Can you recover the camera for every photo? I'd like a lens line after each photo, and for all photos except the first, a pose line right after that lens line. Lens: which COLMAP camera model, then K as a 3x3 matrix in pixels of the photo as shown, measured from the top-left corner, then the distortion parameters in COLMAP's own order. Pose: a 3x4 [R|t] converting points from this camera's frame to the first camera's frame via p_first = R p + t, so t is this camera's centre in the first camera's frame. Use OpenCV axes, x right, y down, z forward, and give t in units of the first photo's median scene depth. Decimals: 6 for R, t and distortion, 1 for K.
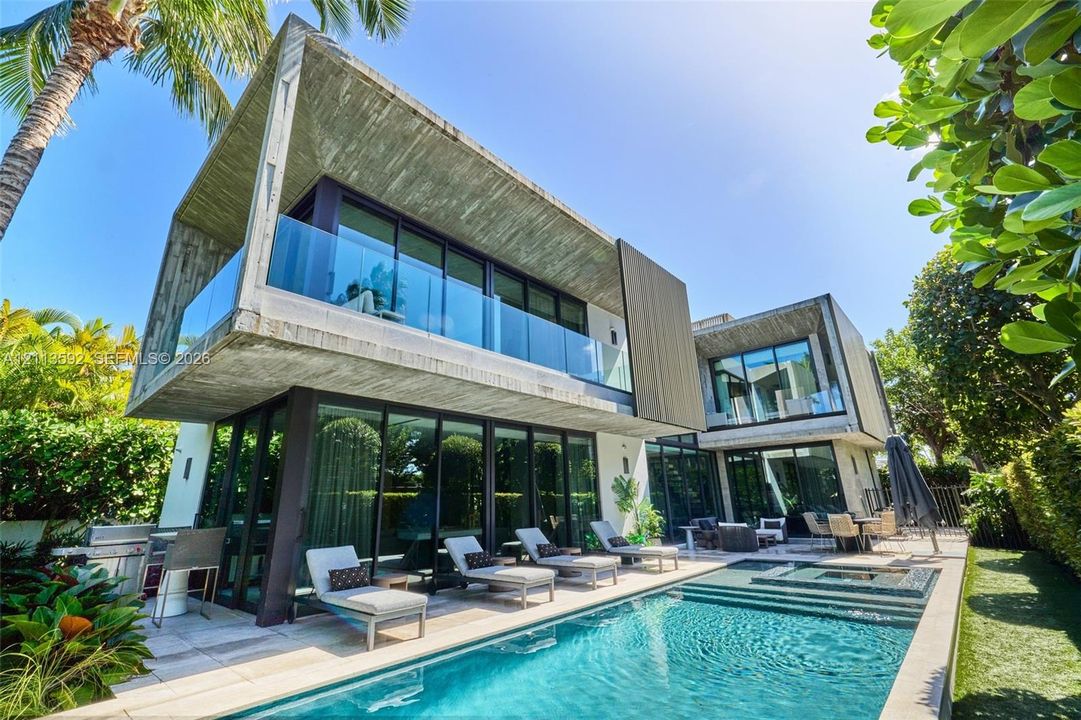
lens RADIAL K [[465.4, 0, 540.5], [0, 465.4, 360.0], [0, 0, 1]] dist [-0.002623, -0.000525]
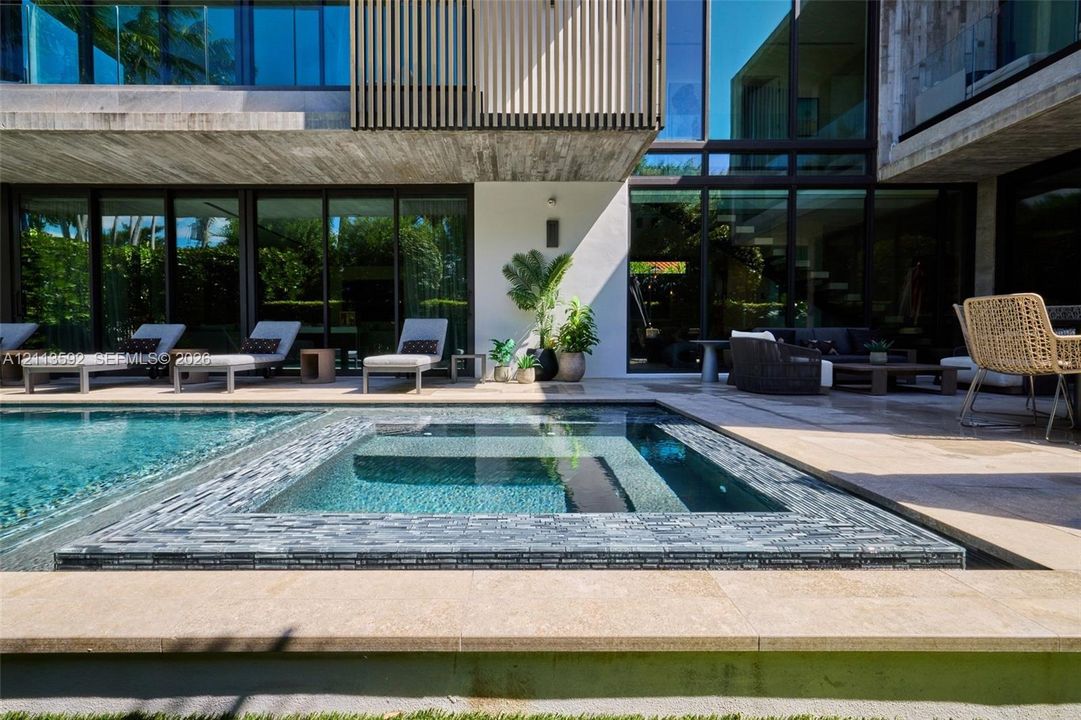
lens RADIAL K [[490.7, 0, 540.5], [0, 490.7, 360.0], [0, 0, 1]] dist [-0.000216, 0.000097]
pose [[0.688361, 0.070666, -0.721918, 0.645935], [0.195892, 0.940153, 0.278815, 0.210140], [0.698416, -0.333343, 0.633322, 0.578935]]
